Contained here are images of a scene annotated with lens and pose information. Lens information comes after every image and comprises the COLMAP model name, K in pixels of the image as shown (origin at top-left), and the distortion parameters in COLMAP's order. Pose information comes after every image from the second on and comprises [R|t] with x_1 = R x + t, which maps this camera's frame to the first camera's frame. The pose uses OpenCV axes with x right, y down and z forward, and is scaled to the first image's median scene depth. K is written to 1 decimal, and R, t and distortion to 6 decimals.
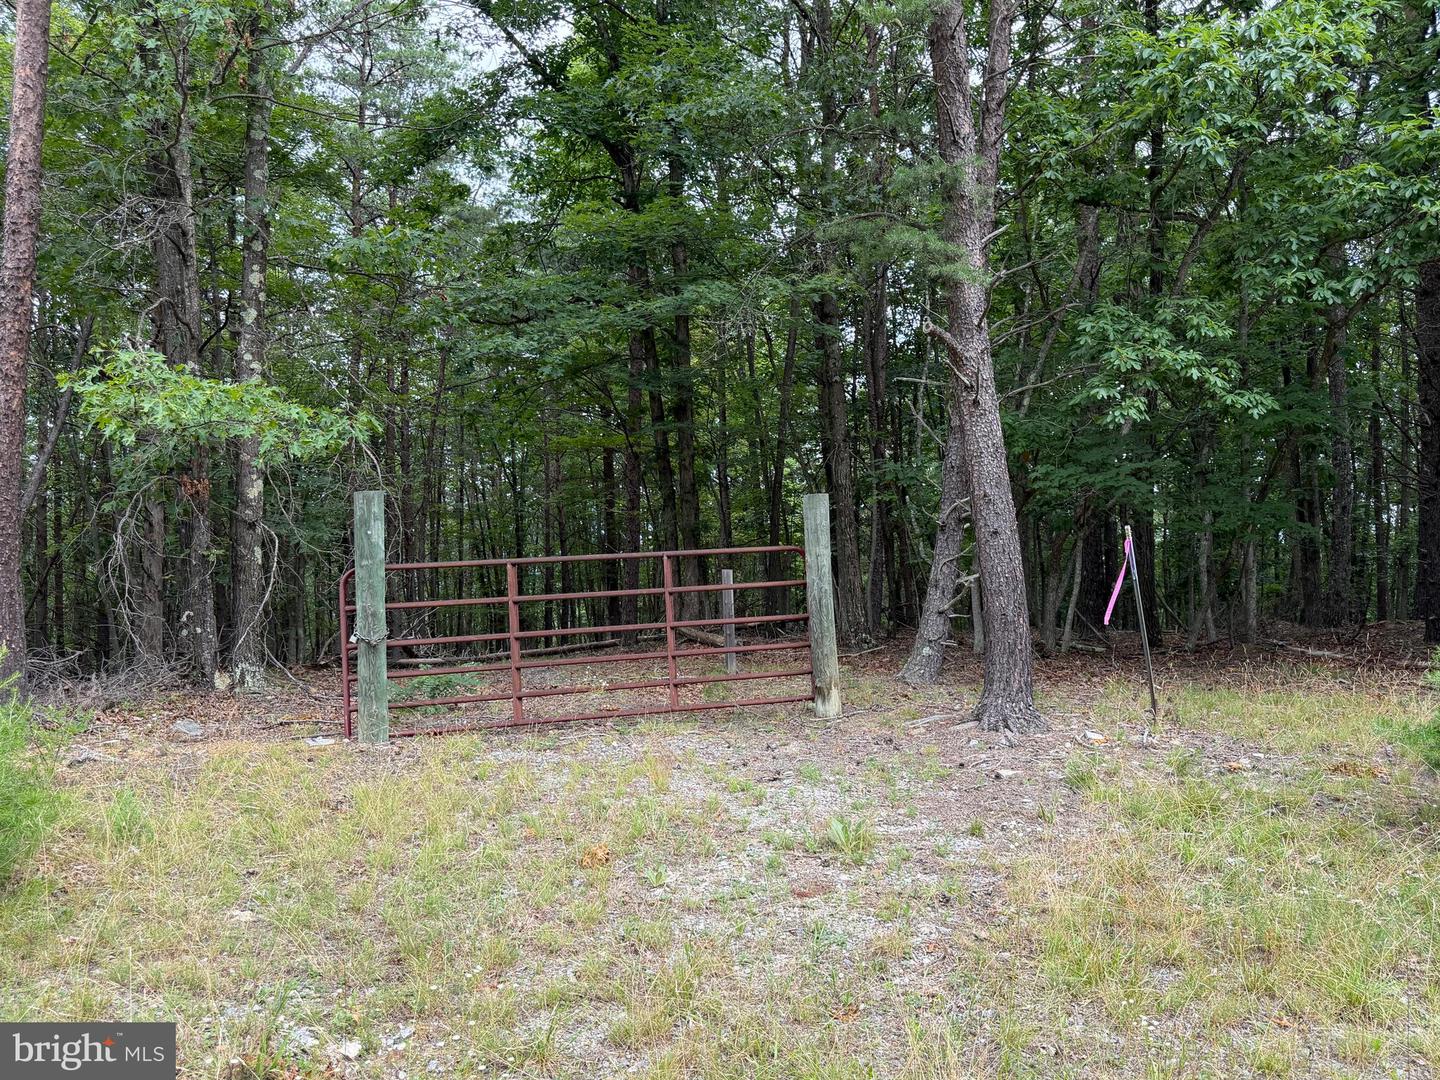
lens RADIAL K [[1142.5, 0, 720.0], [0, 1142.5, 540.0], [0, 0, 1]] dist [-0.003742, -0.002600]
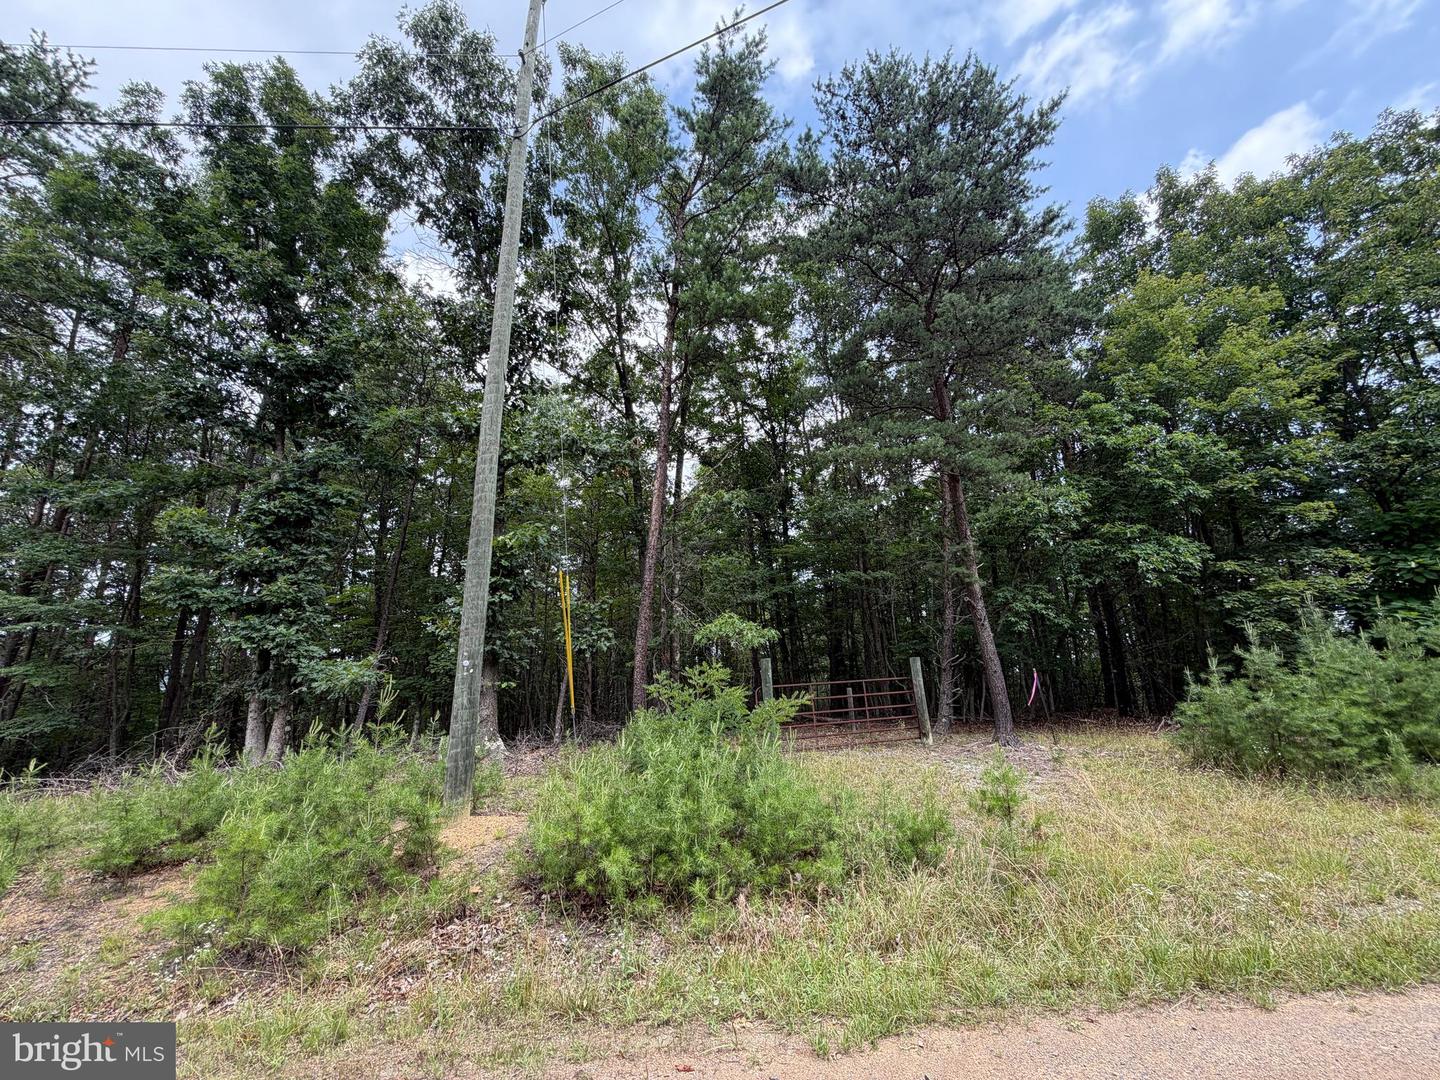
lens RADIAL K [[564.4, 0, 720.0], [0, 564.4, 540.0], [0, 0, 1]] dist [0.014555, -0.000164]
pose [[0.999467, -0.002787, 0.032541, -0.419131], [0.010436, 0.971370, -0.237340, 0.002350], [-0.030948, 0.237553, 0.970881, -0.355595]]
